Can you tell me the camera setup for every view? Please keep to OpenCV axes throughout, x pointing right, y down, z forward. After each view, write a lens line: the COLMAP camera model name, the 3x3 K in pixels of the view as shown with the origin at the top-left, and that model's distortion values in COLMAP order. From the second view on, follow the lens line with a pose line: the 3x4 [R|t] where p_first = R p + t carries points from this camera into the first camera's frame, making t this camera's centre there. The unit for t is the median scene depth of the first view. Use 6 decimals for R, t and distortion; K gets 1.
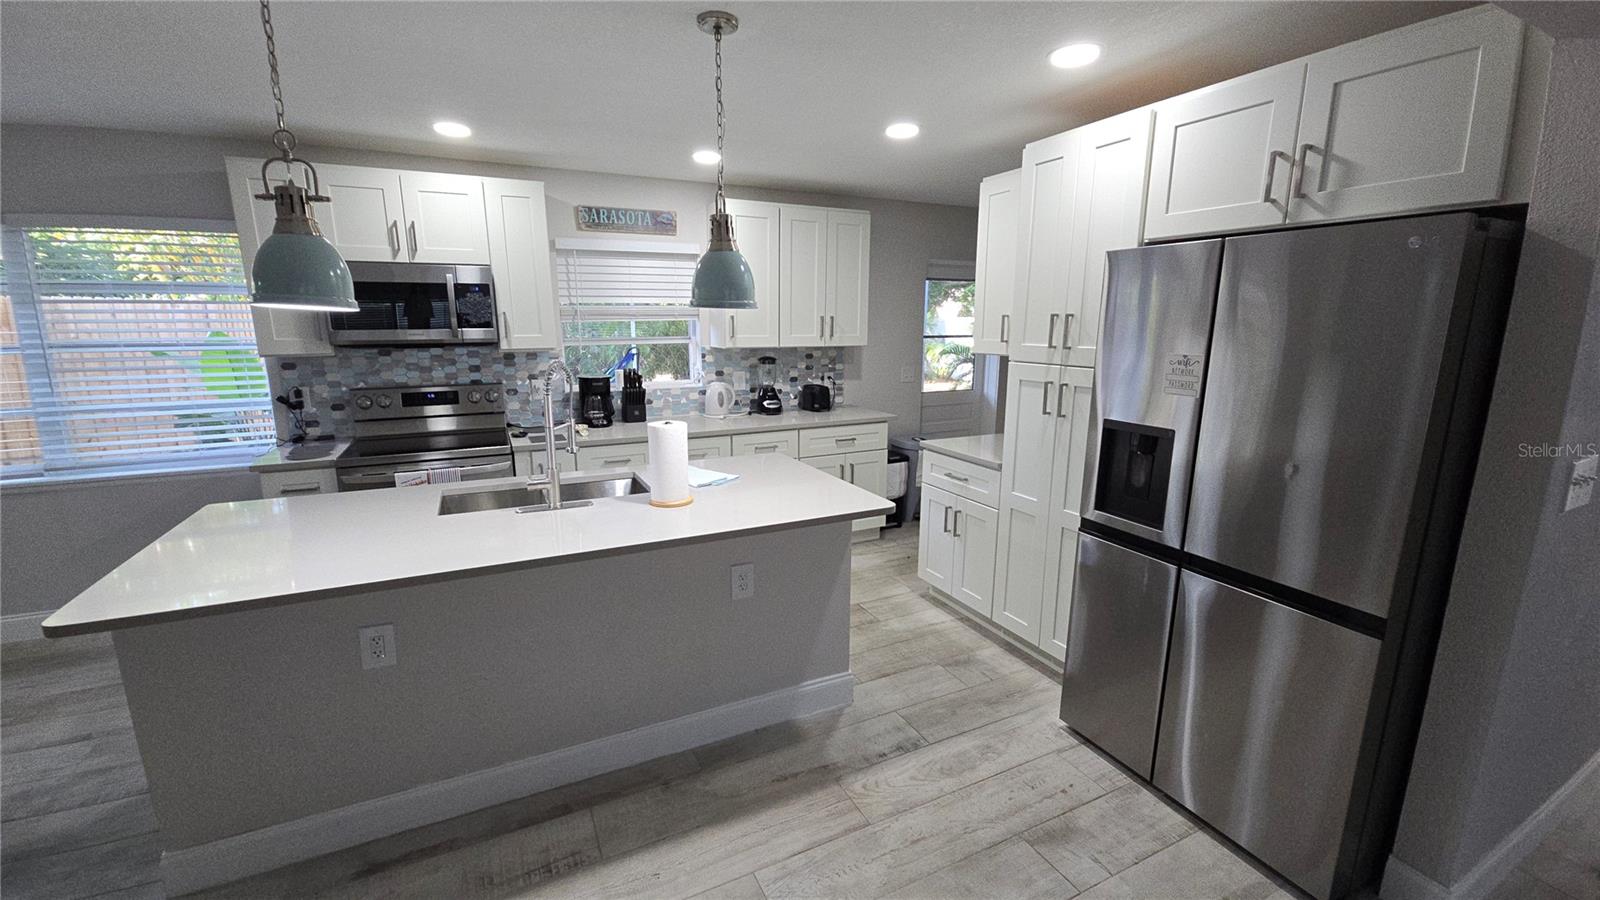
lens RADIAL K [[638.7, 0, 797.0], [0, 638.7, 444.4], [0, 0, 1]] dist [0.002295, -0.000153]
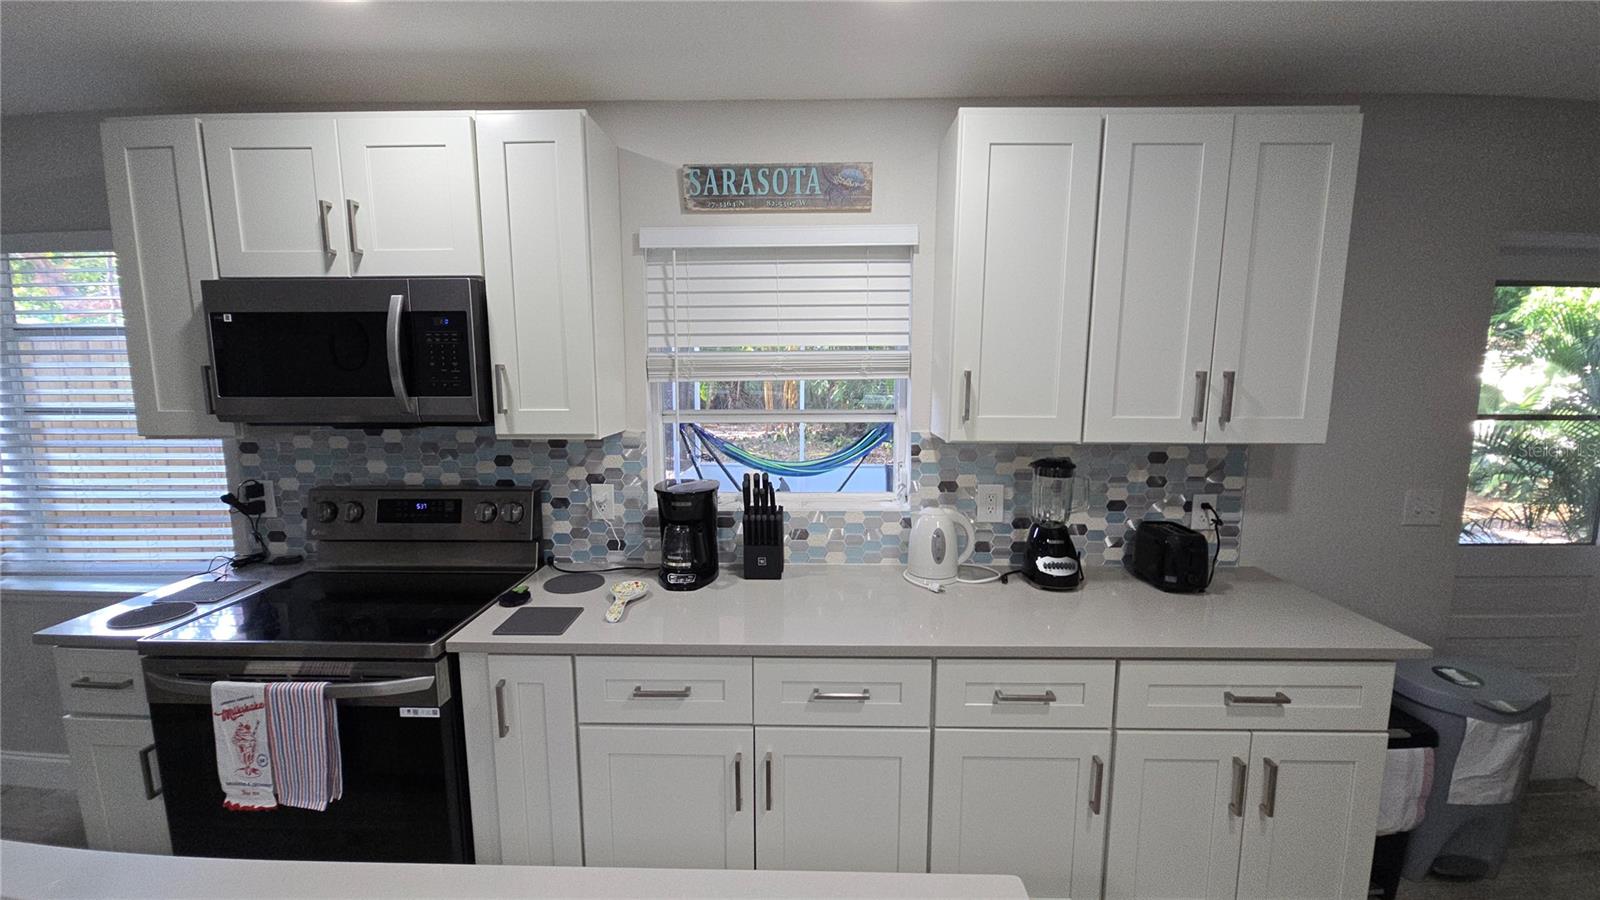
lens RADIAL K [[638.7, 0, 802.1], [0, 638.7, 452.0], [0, 0, 1]] dist [0.002295, -0.000153]
pose [[0.886934, 0.061222, -0.457821, 0.002838], [-0.090358, 0.995024, -0.041991, -0.110772], [0.452972, 0.078611, 0.888052, 0.530566]]
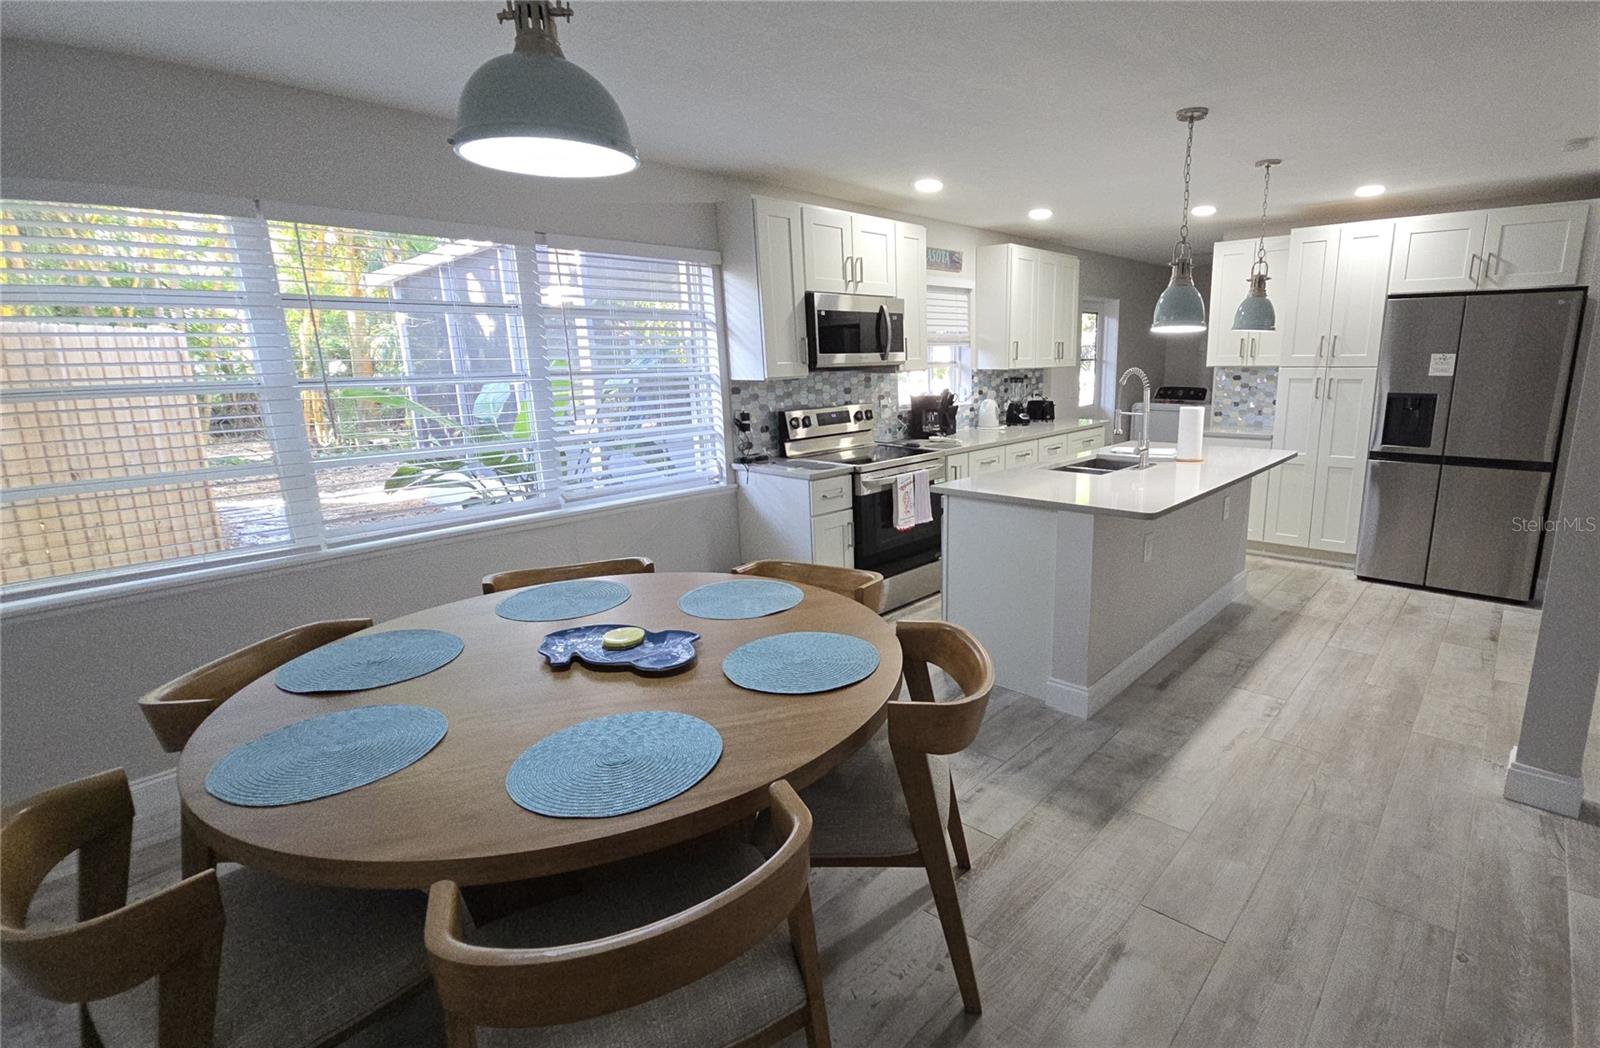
lens RADIAL K [[731.1, 0, 927.8], [0, 731.1, 515.4], [0, 0, 1]] dist [-0.002098, 0.000095]
pose [[0.905765, -0.103488, 0.410950, -0.804125], [0.094823, 0.994630, 0.041477, 0.048219], [-0.413035, 0.001399, 0.910714, -0.173922]]
